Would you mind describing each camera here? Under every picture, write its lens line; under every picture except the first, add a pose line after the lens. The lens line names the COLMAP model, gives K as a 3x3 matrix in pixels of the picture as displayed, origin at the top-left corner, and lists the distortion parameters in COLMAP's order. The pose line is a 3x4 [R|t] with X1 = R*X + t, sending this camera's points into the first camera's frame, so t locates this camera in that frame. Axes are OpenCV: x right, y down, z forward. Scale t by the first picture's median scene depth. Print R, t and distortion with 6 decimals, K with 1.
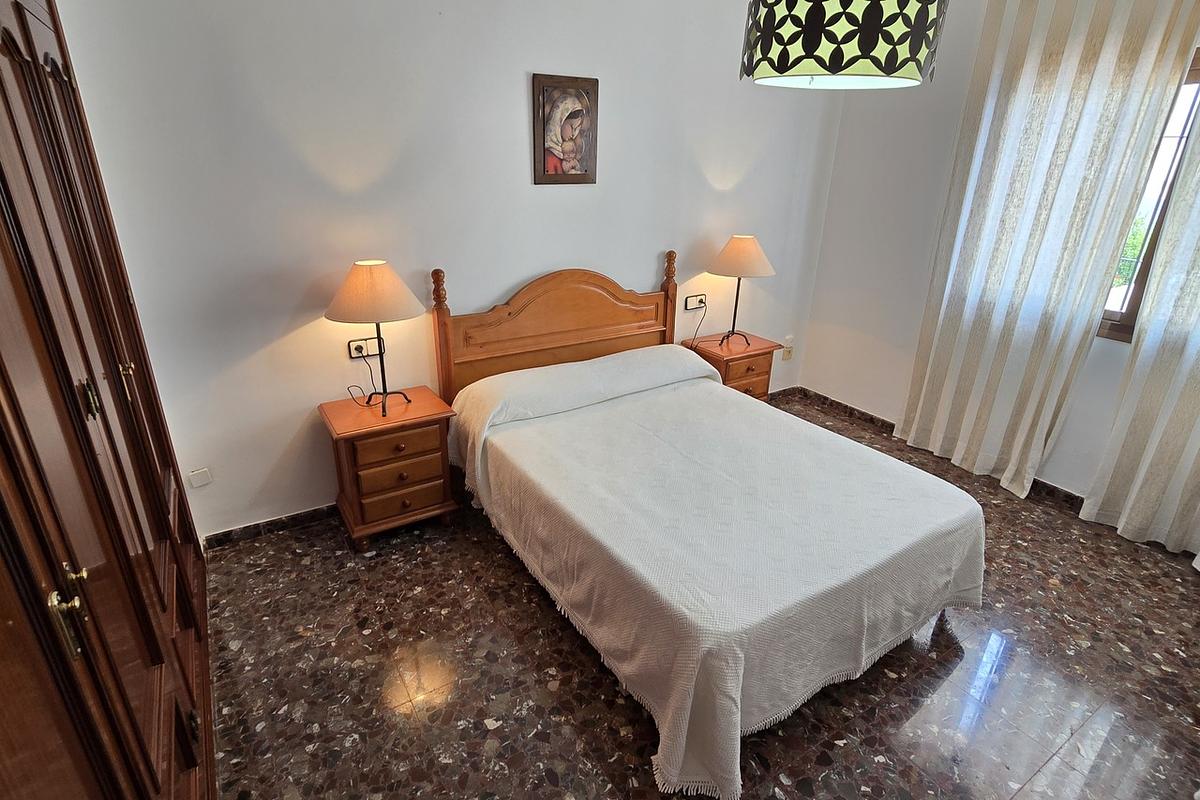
lens RADIAL K [[607.5, 0, 593.5], [0, 607.5, 398.8], [0, 0, 1]] dist [-0.001031, -0.000376]
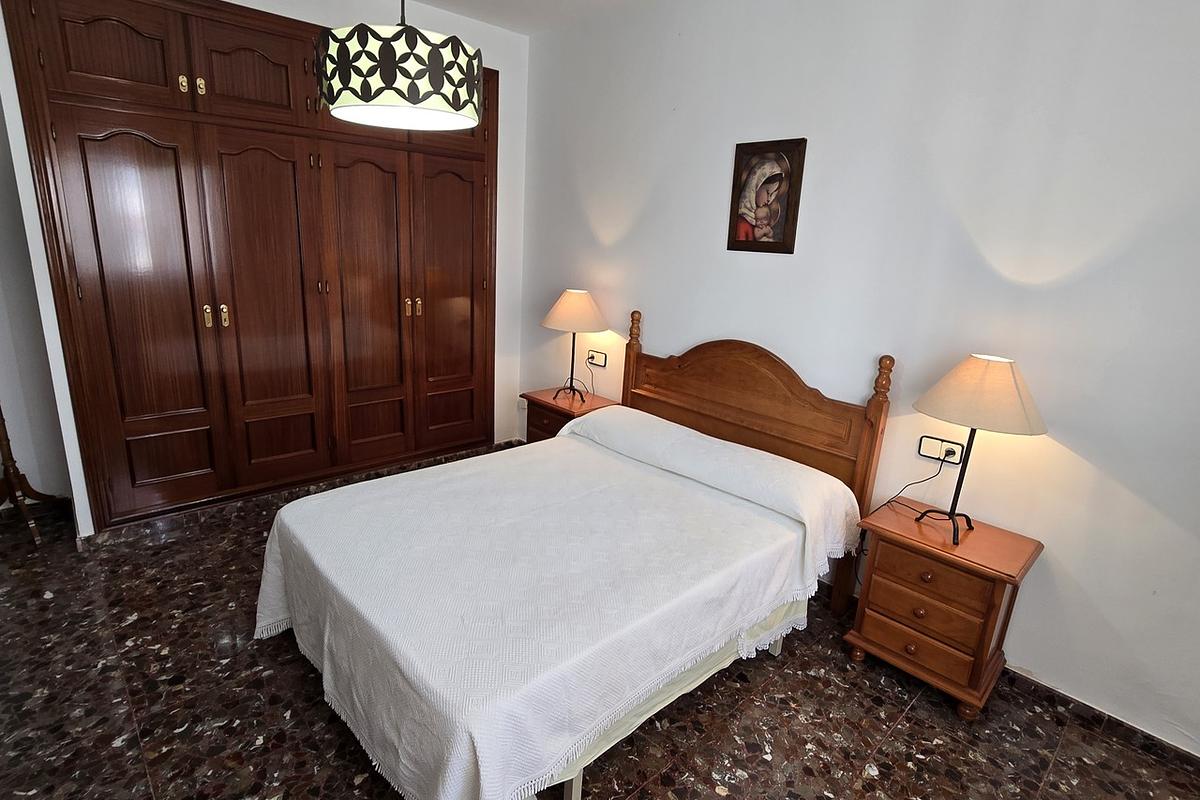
lens RADIAL K [[607.5, 0, 593.5], [0, 607.5, 398.8], [0, 0, 1]] dist [-0.001031, -0.000376]
pose [[0.186422, 0.246771, -0.950974, 0.874286], [-0.419159, 0.895405, 0.150183, -0.192394], [0.888568, 0.370611, 0.270360, 0.628474]]
